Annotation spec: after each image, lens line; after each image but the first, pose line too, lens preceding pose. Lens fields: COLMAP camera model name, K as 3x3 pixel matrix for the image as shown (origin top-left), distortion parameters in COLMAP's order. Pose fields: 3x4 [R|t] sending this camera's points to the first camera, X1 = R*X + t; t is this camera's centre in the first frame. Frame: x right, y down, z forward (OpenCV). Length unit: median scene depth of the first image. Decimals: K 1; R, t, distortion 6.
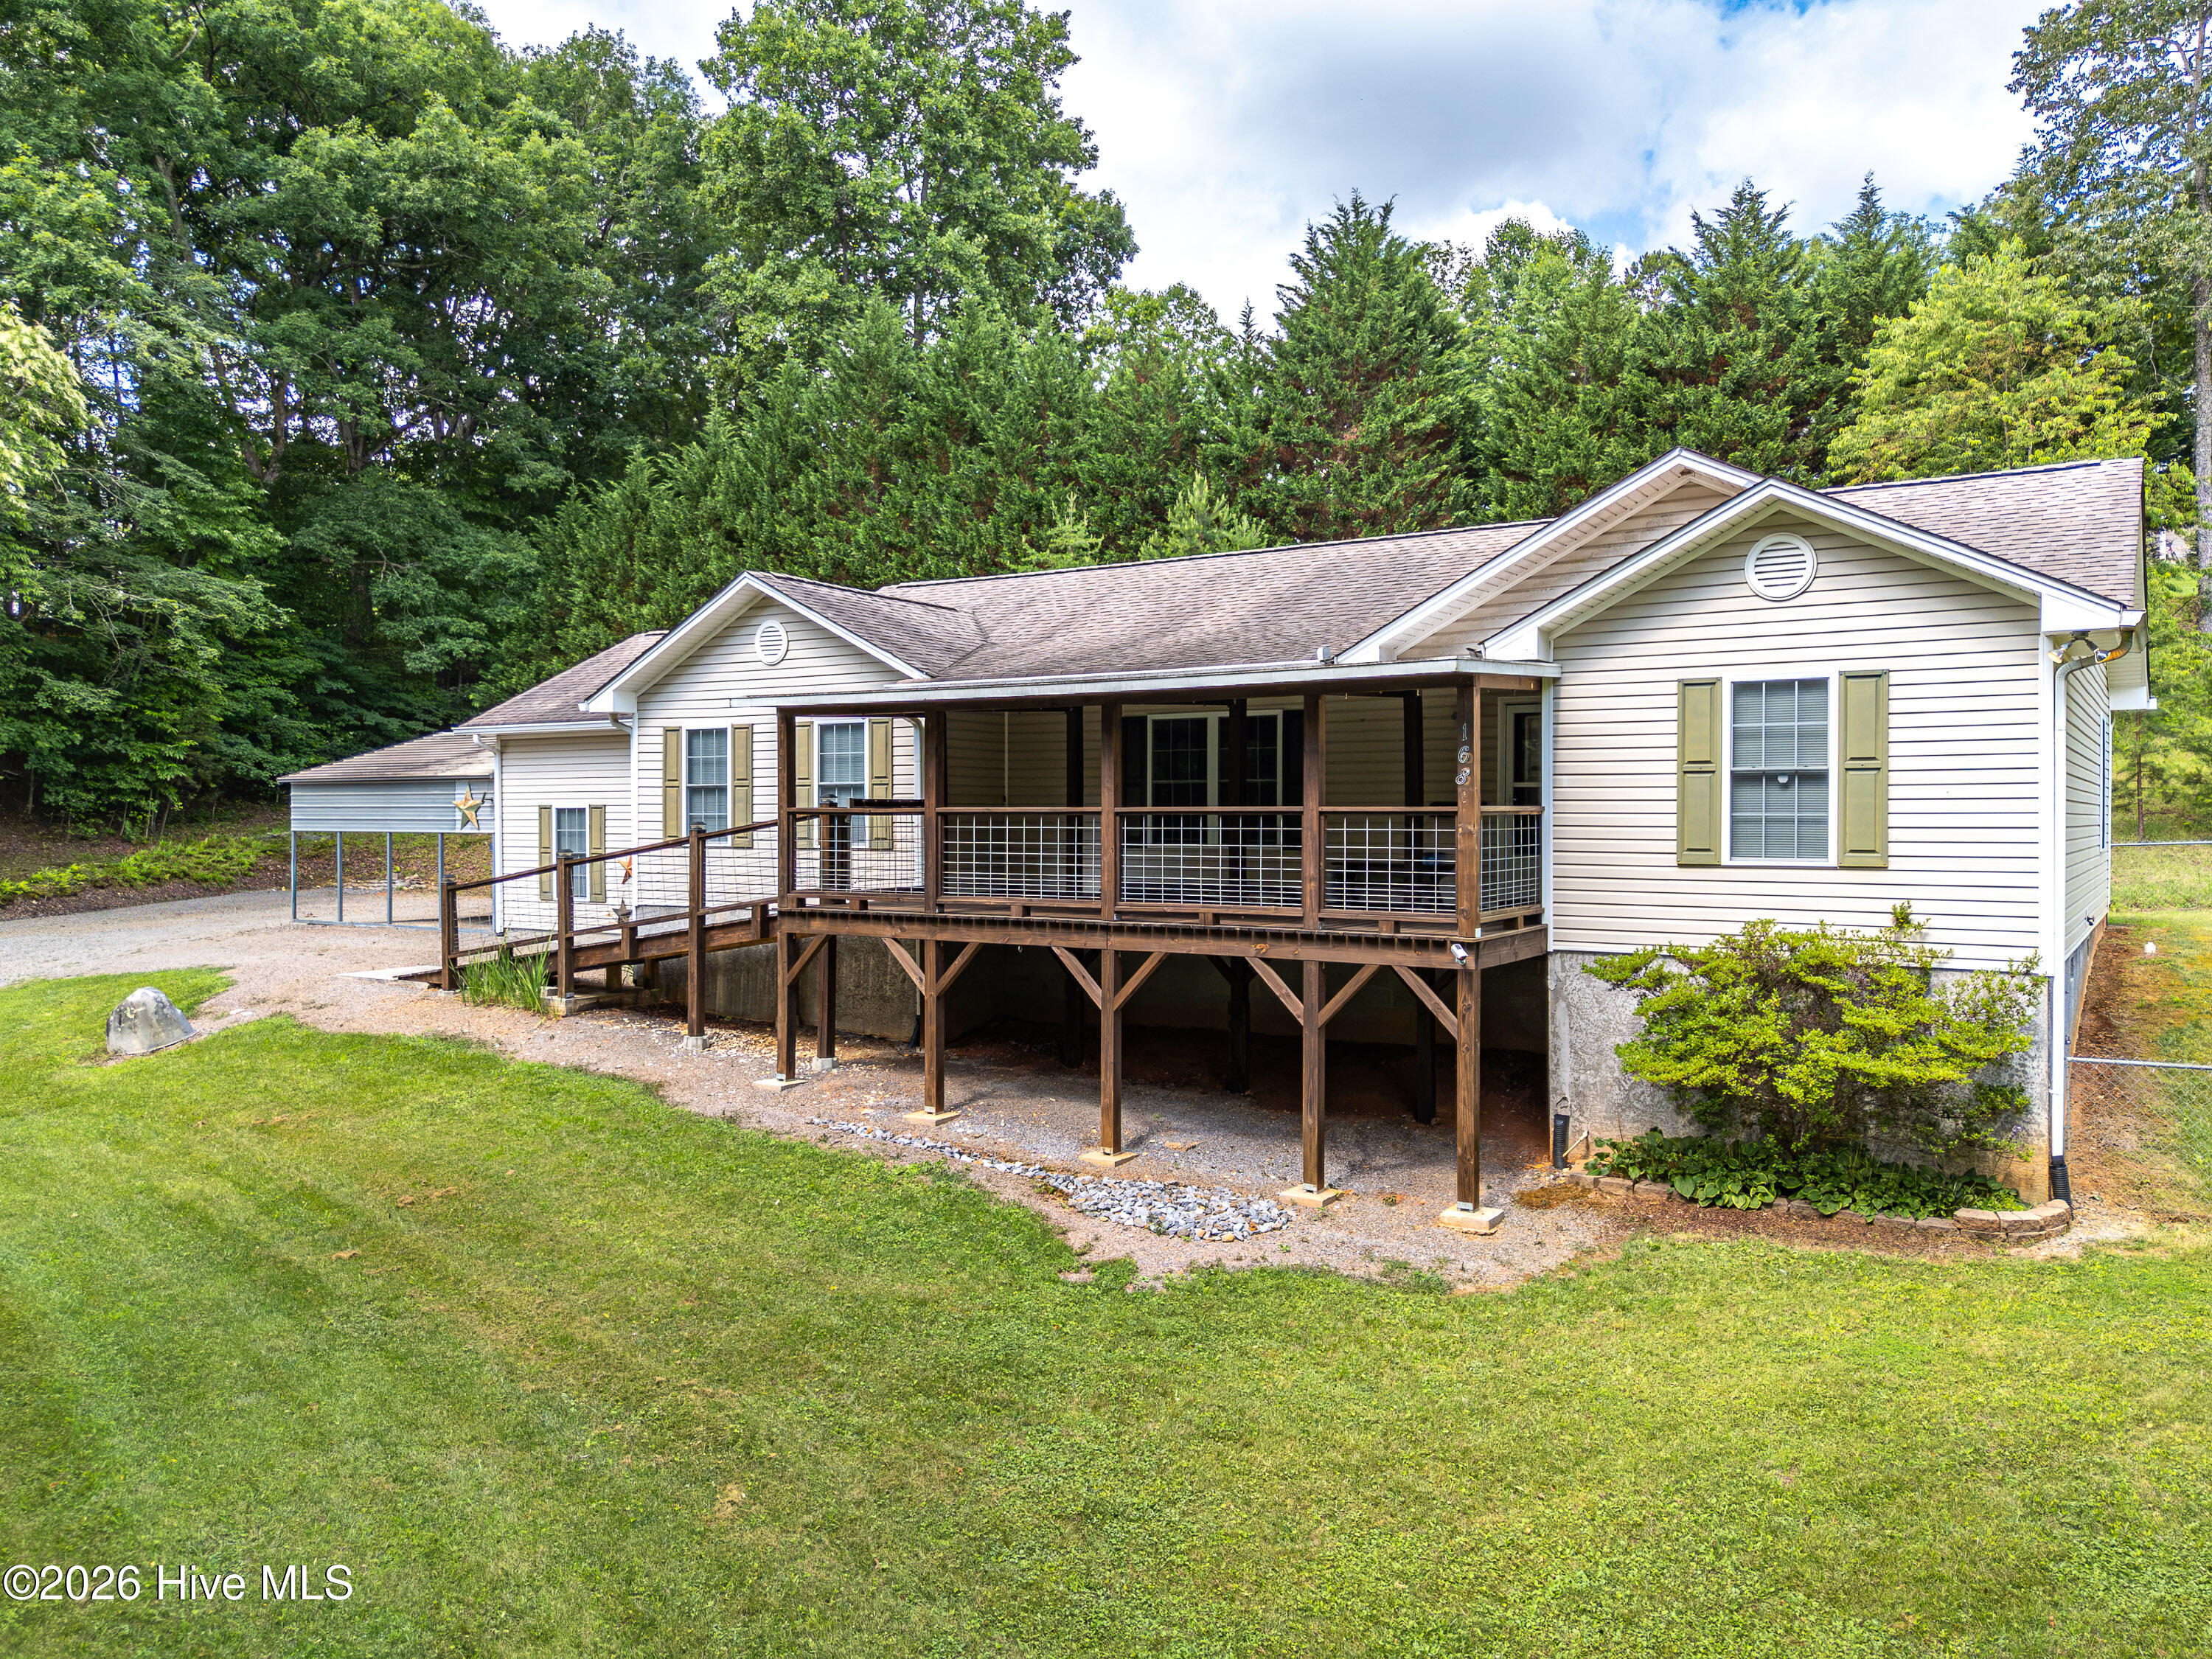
lens RADIAL K [[1635.8, 0, 1106.0], [0, 1635.8, 829.5], [0, 0, 1]] dist [0.045861, -0.059841]
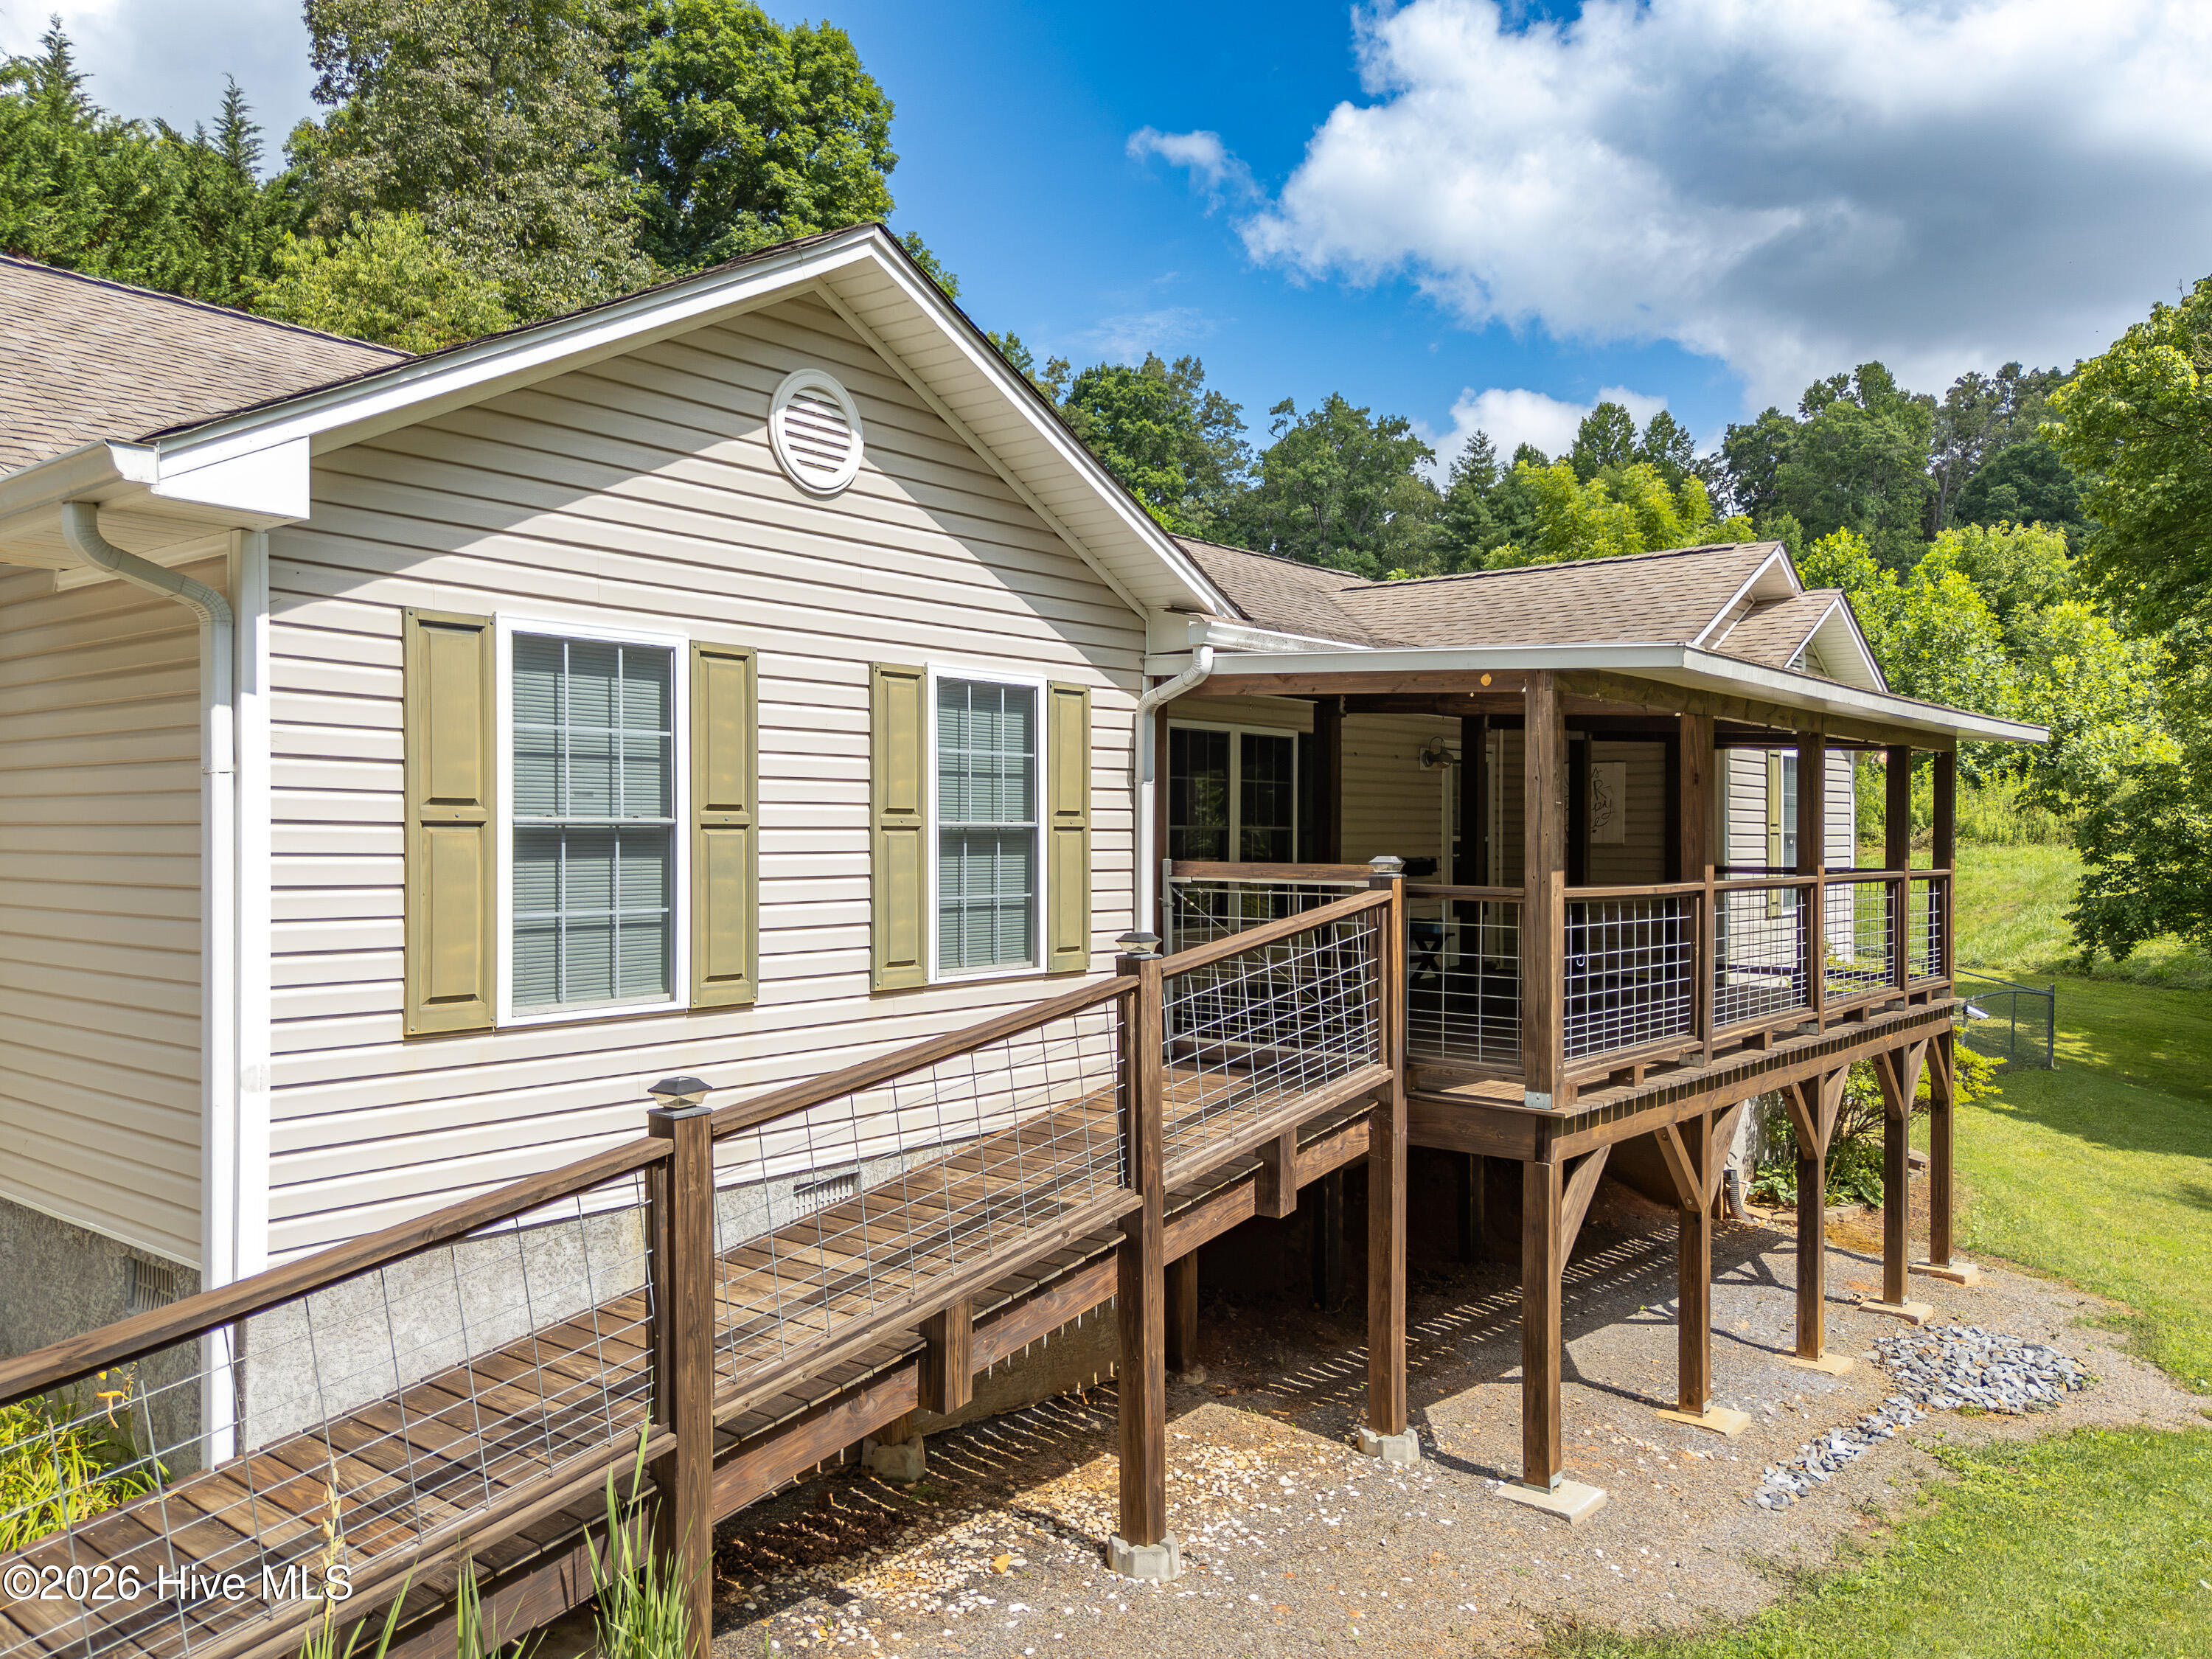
lens RADIAL K [[1676.0, 0, 1071.3], [0, 1676.0, 862.6], [0, 0, 1]] dist [0.064656, -0.005878]
pose [[0.119002, -0.016368, 0.992759, -0.683547], [0.008018, 0.999847, 0.015523, -0.029160], [-0.992862, 0.006112, 0.119115, 1.077111]]
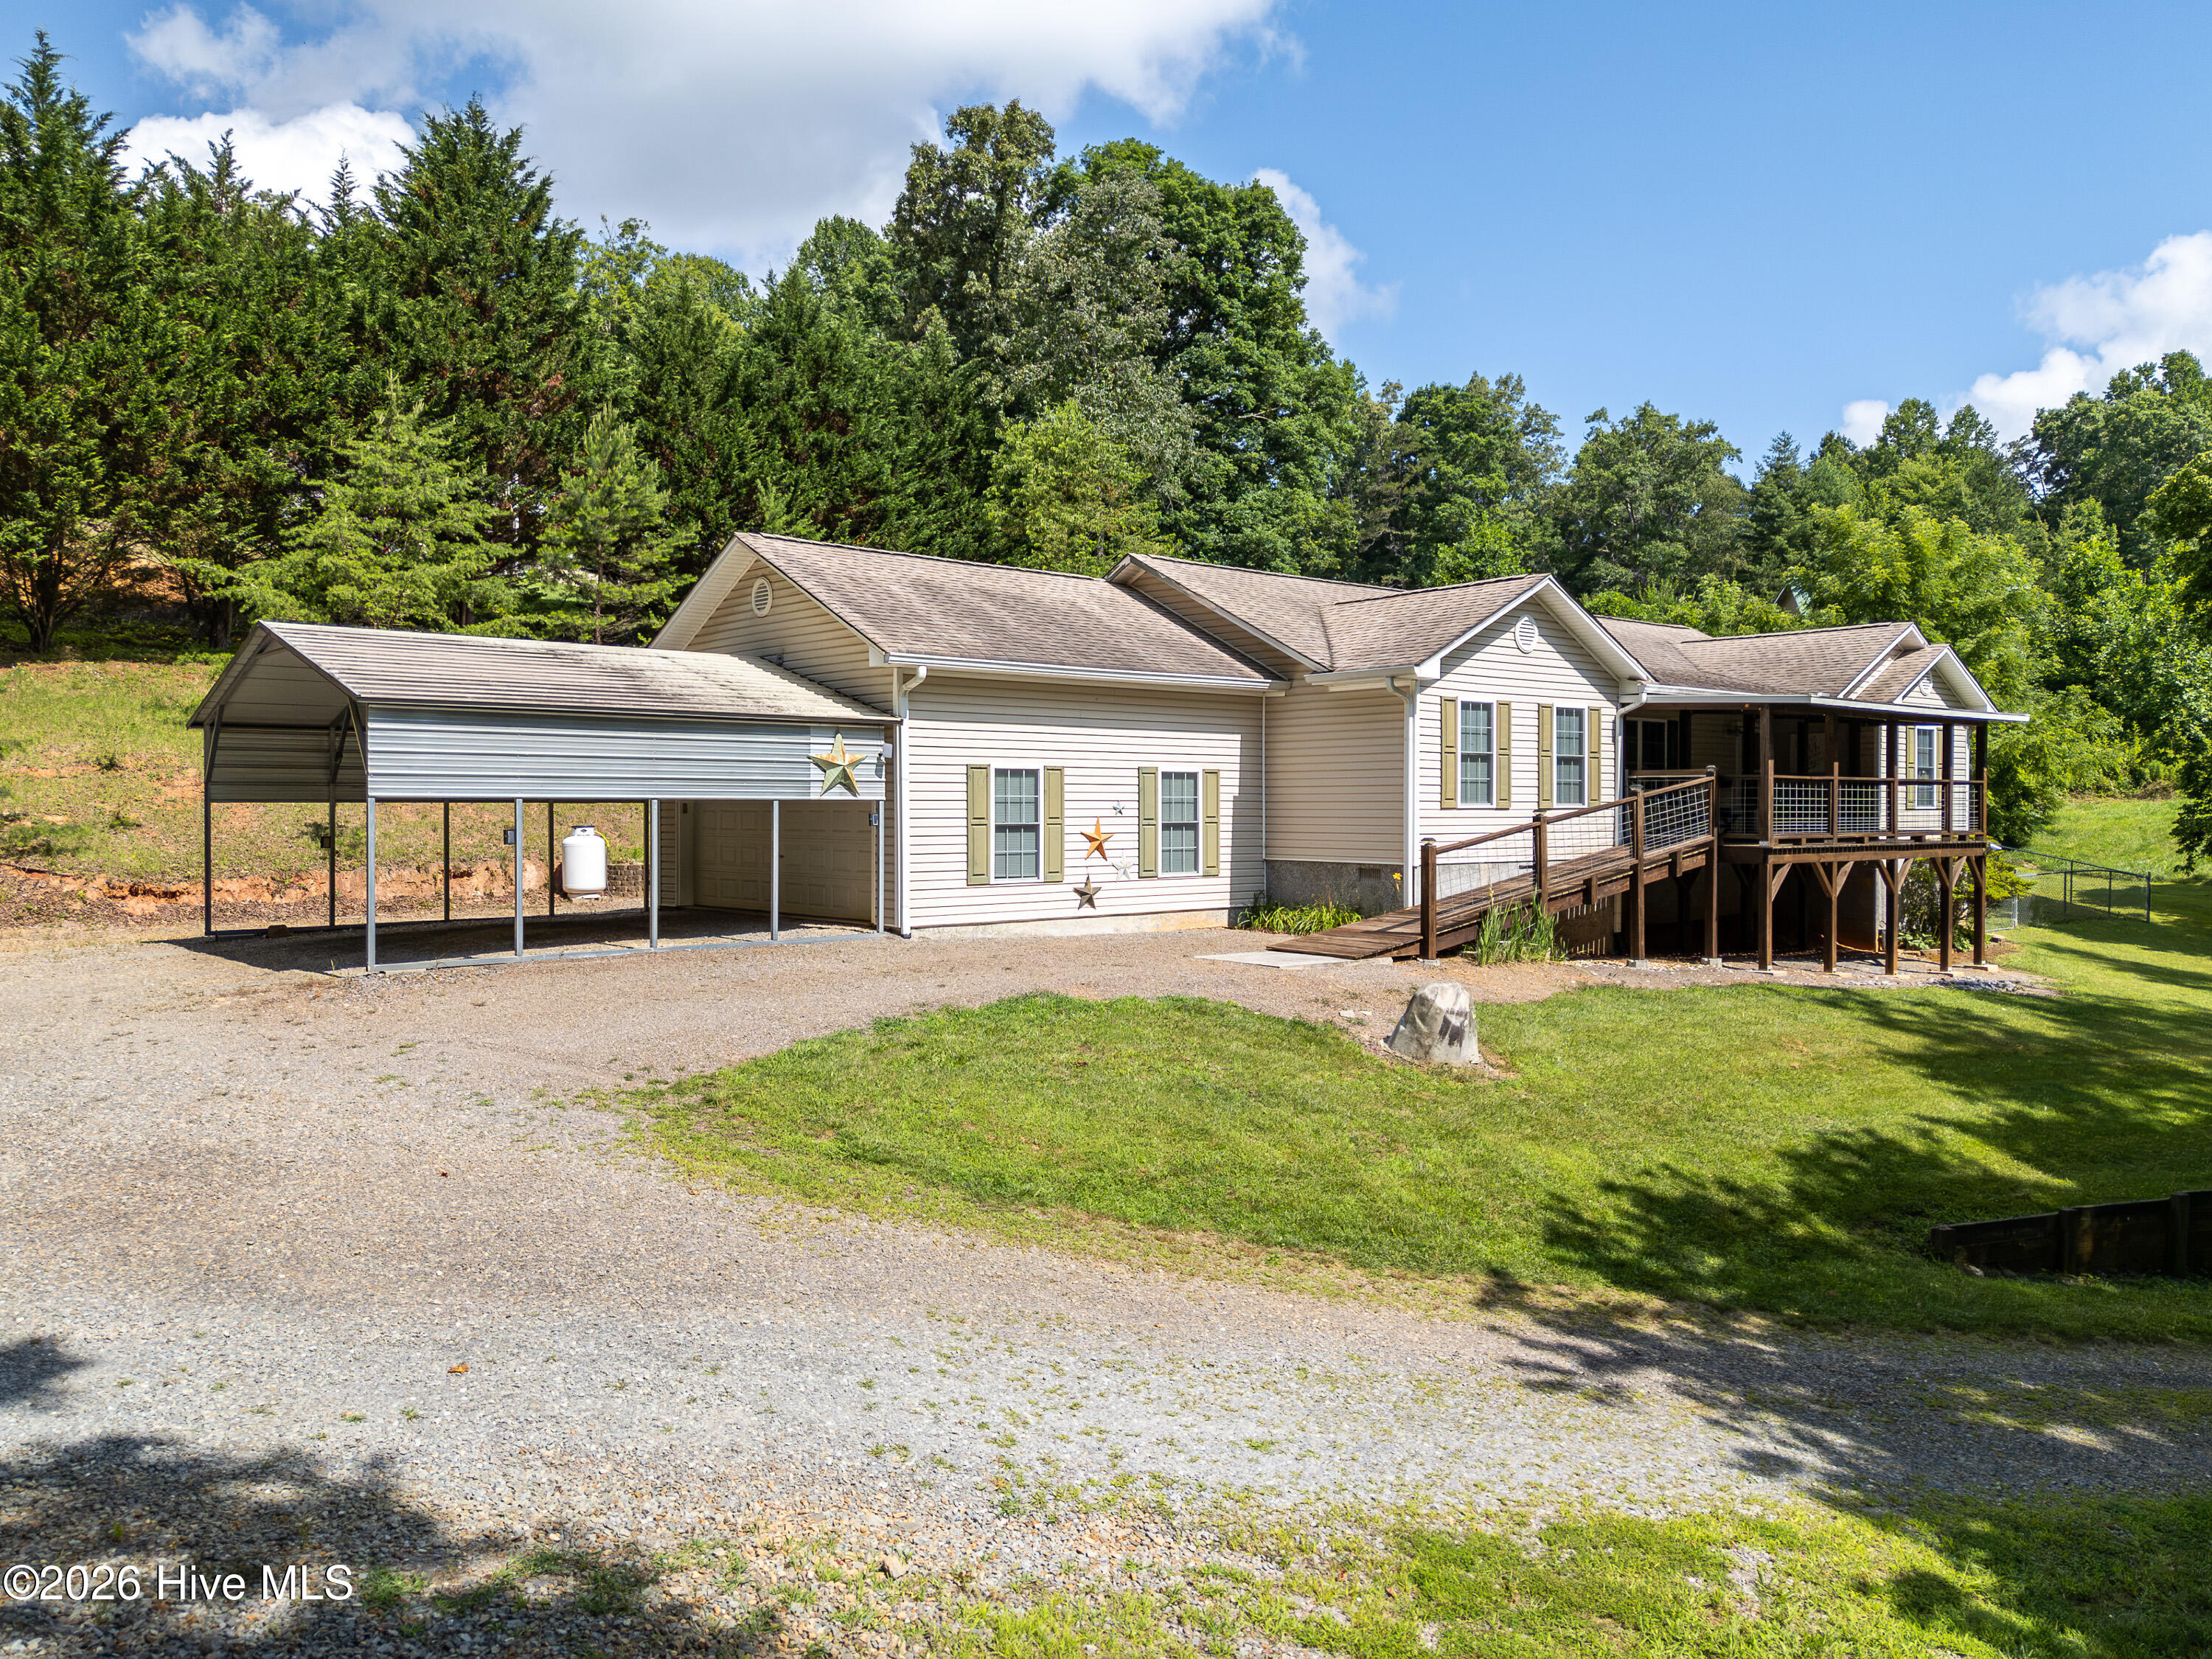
lens RADIAL K [[1625.2, 0, 1106.0], [0, 1625.2, 829.5], [0, 0, 1]] dist [0.057048, -0.038245]
pose [[0.274068, -0.012876, 0.961624, -1.694700], [0.008867, 0.999902, 0.010861, 0.013006], [-0.961669, 0.005550, 0.274155, 1.160438]]
